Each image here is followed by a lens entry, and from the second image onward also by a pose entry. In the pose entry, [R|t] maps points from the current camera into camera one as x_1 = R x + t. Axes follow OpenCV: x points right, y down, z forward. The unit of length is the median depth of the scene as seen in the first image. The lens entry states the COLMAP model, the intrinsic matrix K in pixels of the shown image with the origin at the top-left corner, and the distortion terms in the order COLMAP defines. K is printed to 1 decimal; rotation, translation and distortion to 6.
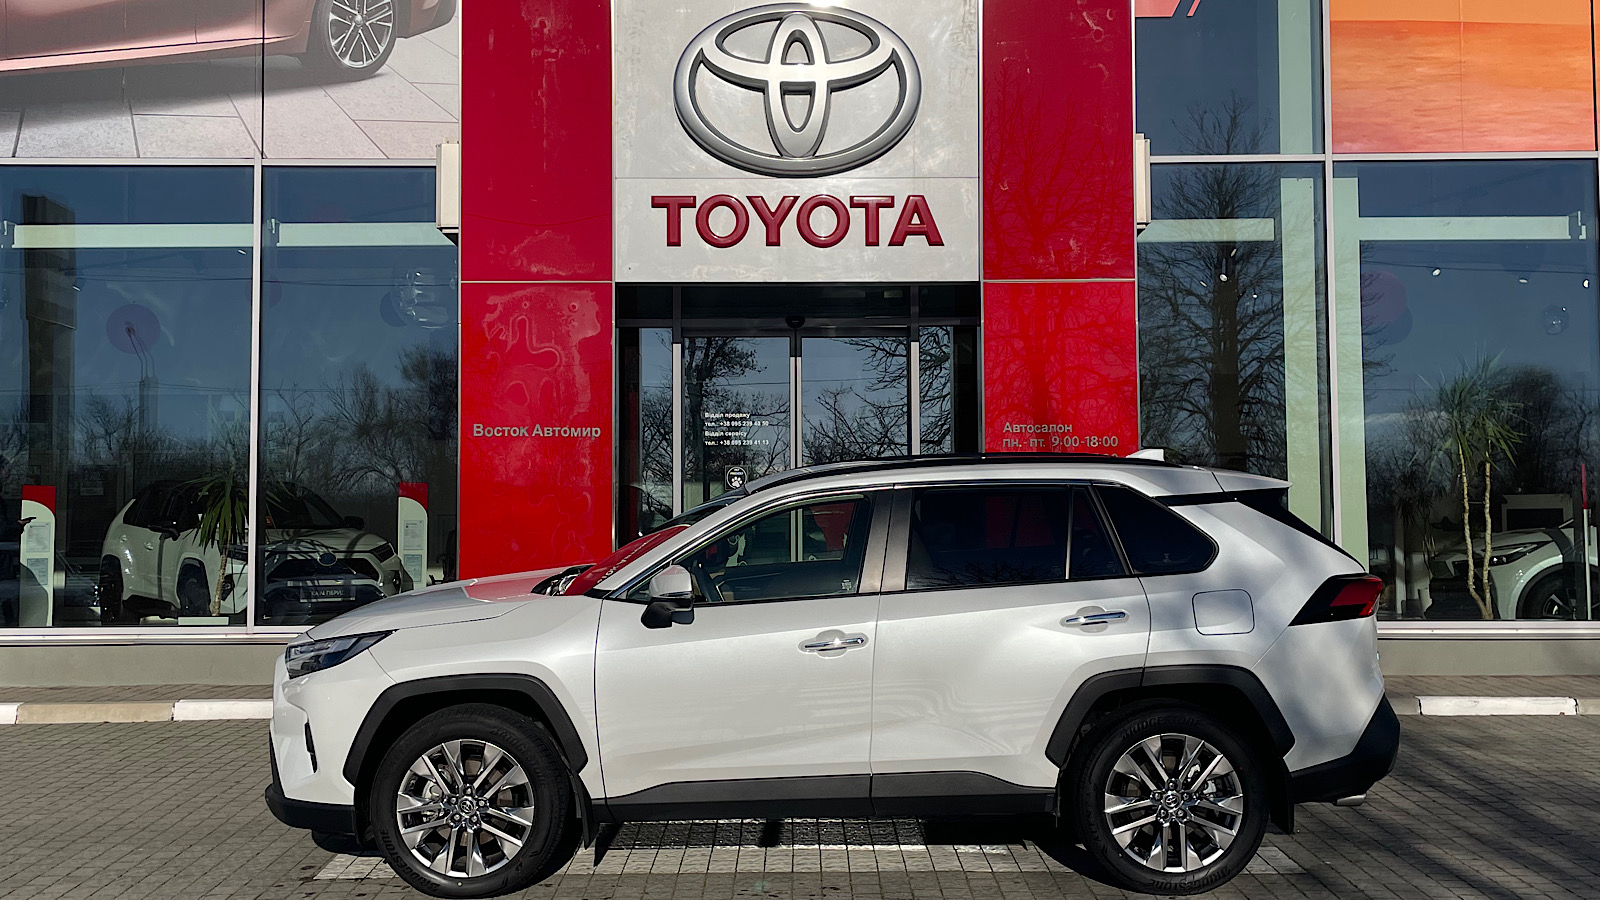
lens RADIAL K [[1456.5, 0, 782.3], [0, 1456.5, 442.1], [0, 0, 1]] dist [0.107657, -0.136920]
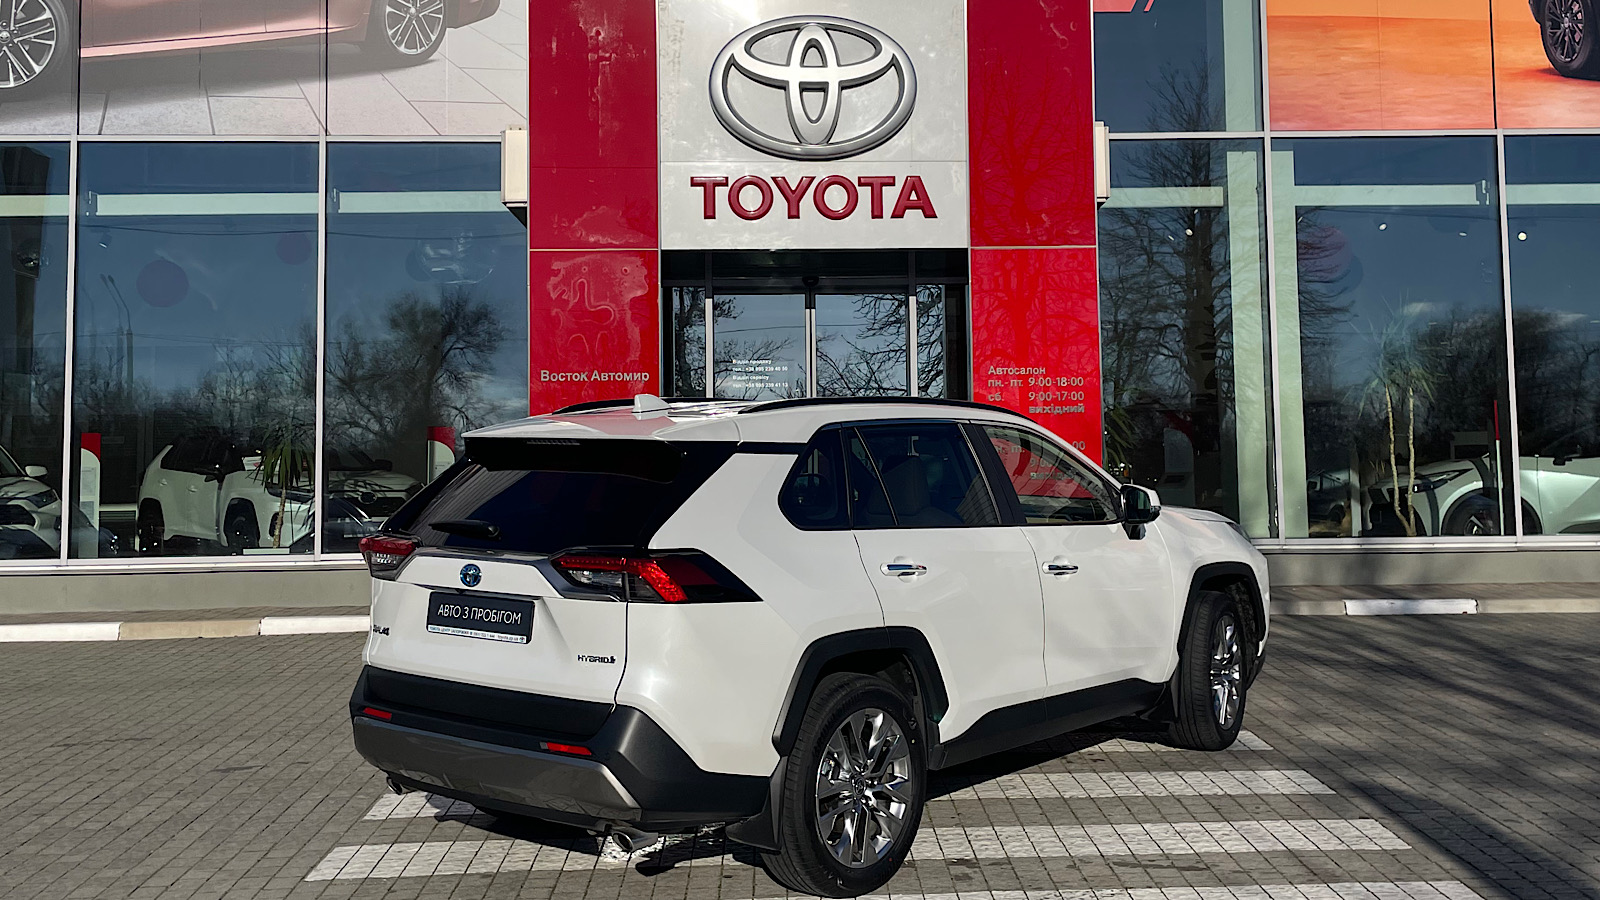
lens RADIAL K [[1591.4, 0, 812.9], [0, 1591.4, 361.6], [0, 0, 1]] dist [0.114684, -0.164817]
pose [[0.999155, -0.006454, 0.040586, -0.039422], [0.007229, 0.999794, -0.018956, 0.005668], [-0.040455, 0.019233, 0.998996, -0.260599]]
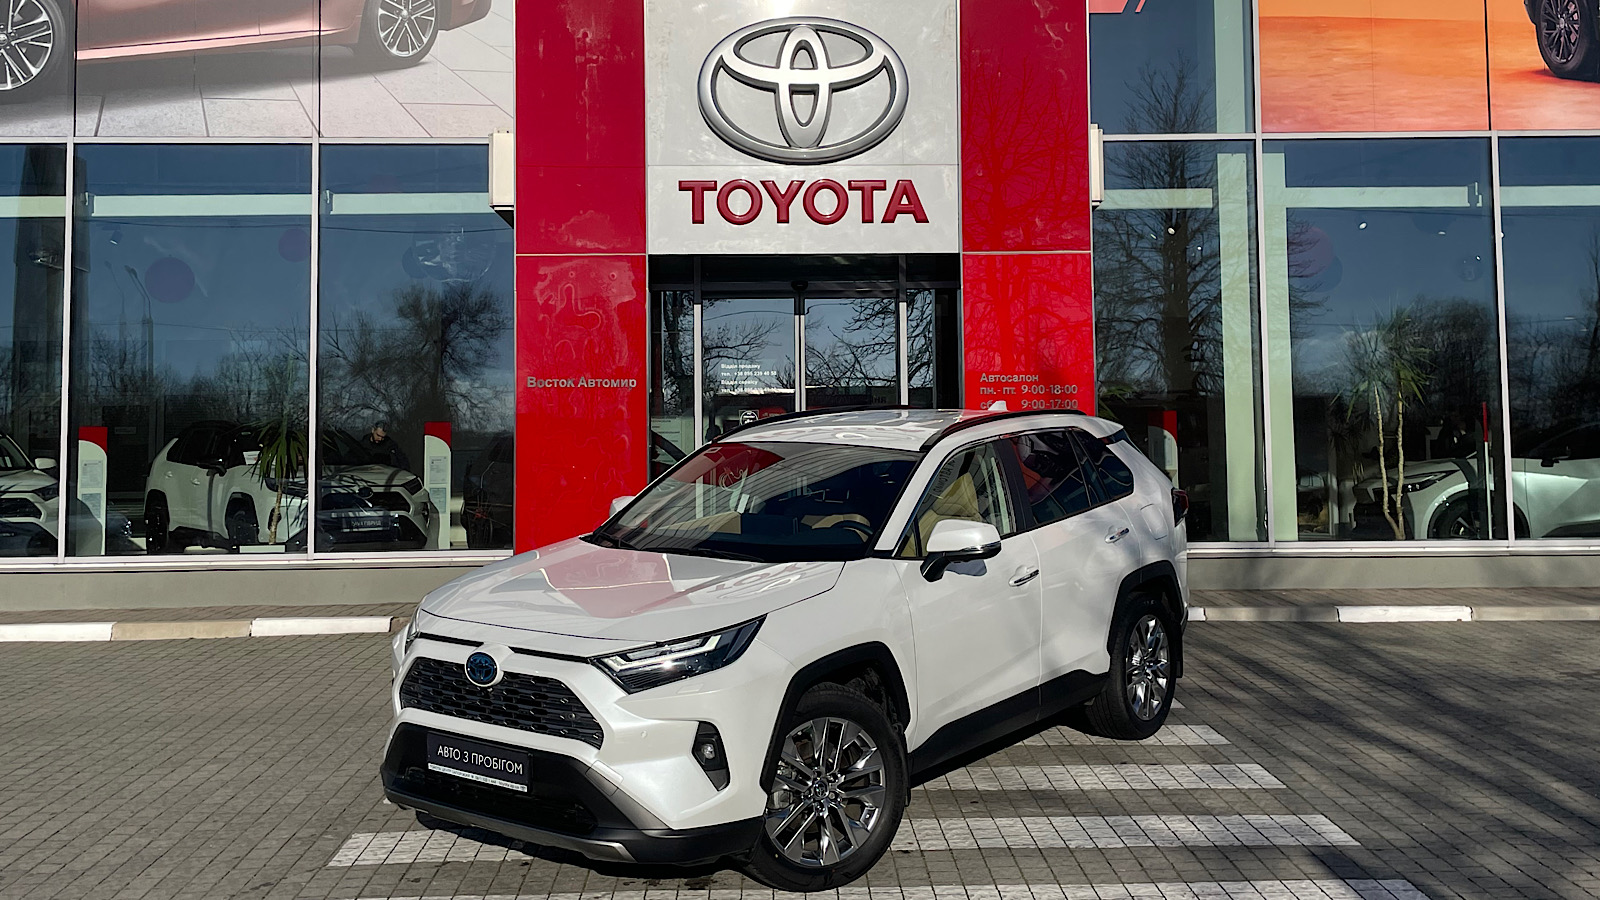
lens RADIAL K [[1469.8, 0, 774.8], [0, 1469.8, 359.0], [0, 0, 1]] dist [0.108916, -0.145595]
pose [[0.999708, -0.004246, 0.023788, -0.037188], [0.004405, 0.999968, -0.006672, -0.015870], [-0.023759, 0.006775, 0.999695, -0.159398]]
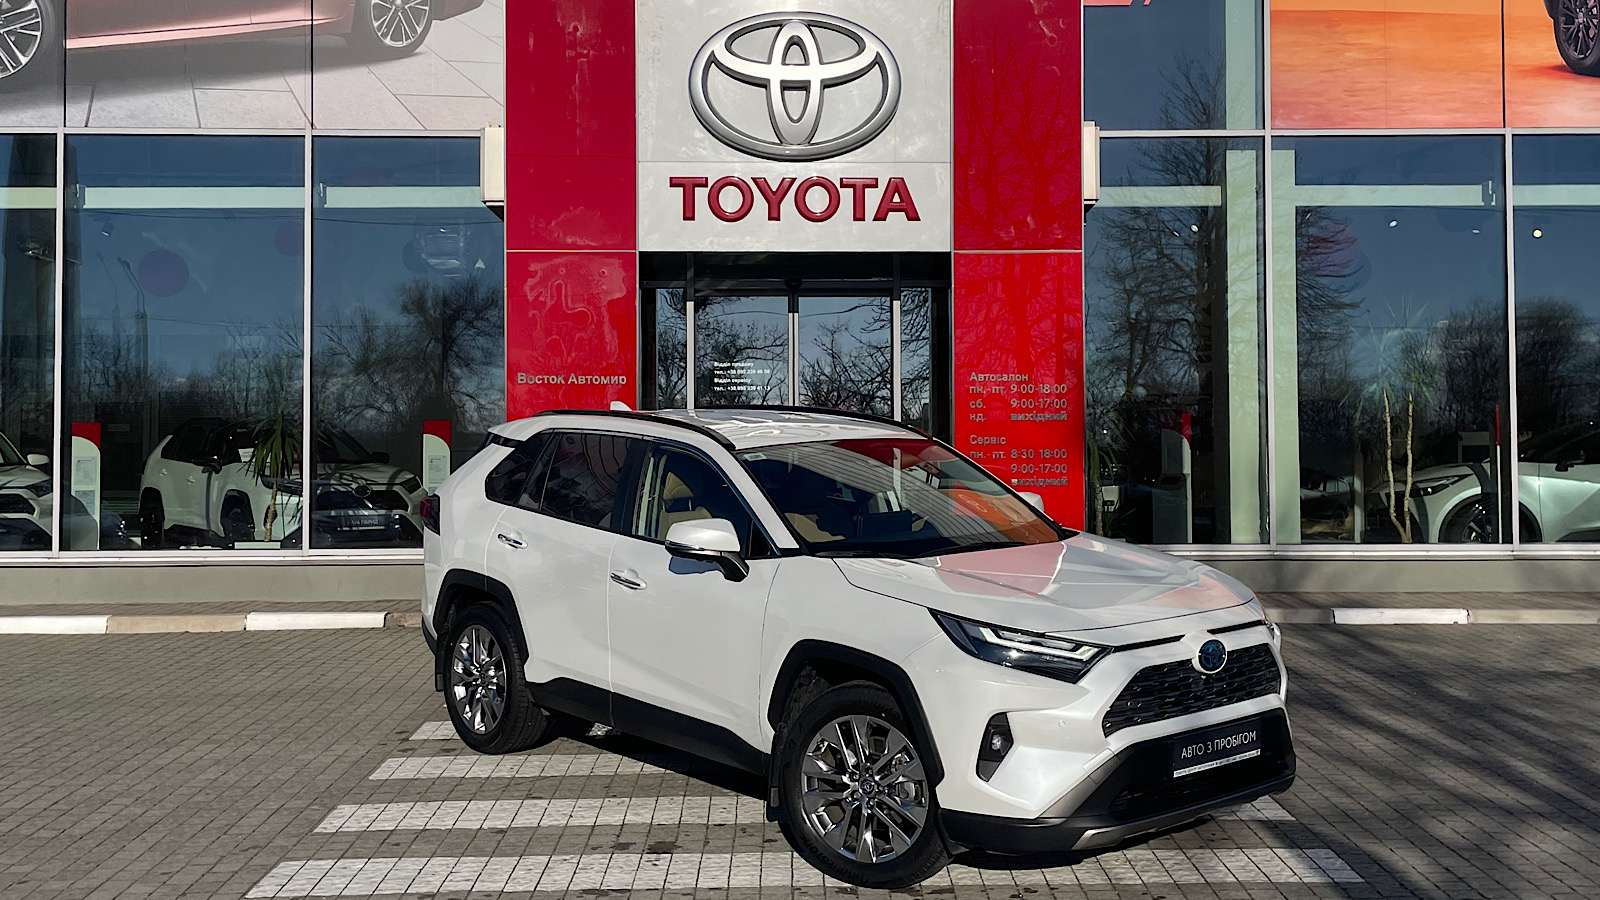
lens RADIAL K [[1578.6, 0, 802.3], [0, 1578.6, 412.7], [0, 0, 1]] dist [0.114444, -0.161135]
pose [[0.999873, 0.001126, 0.015910, -0.003342], [-0.001533, 0.999672, 0.025579, -0.011896], [-0.015876, -0.025600, 0.999546, -0.239851]]
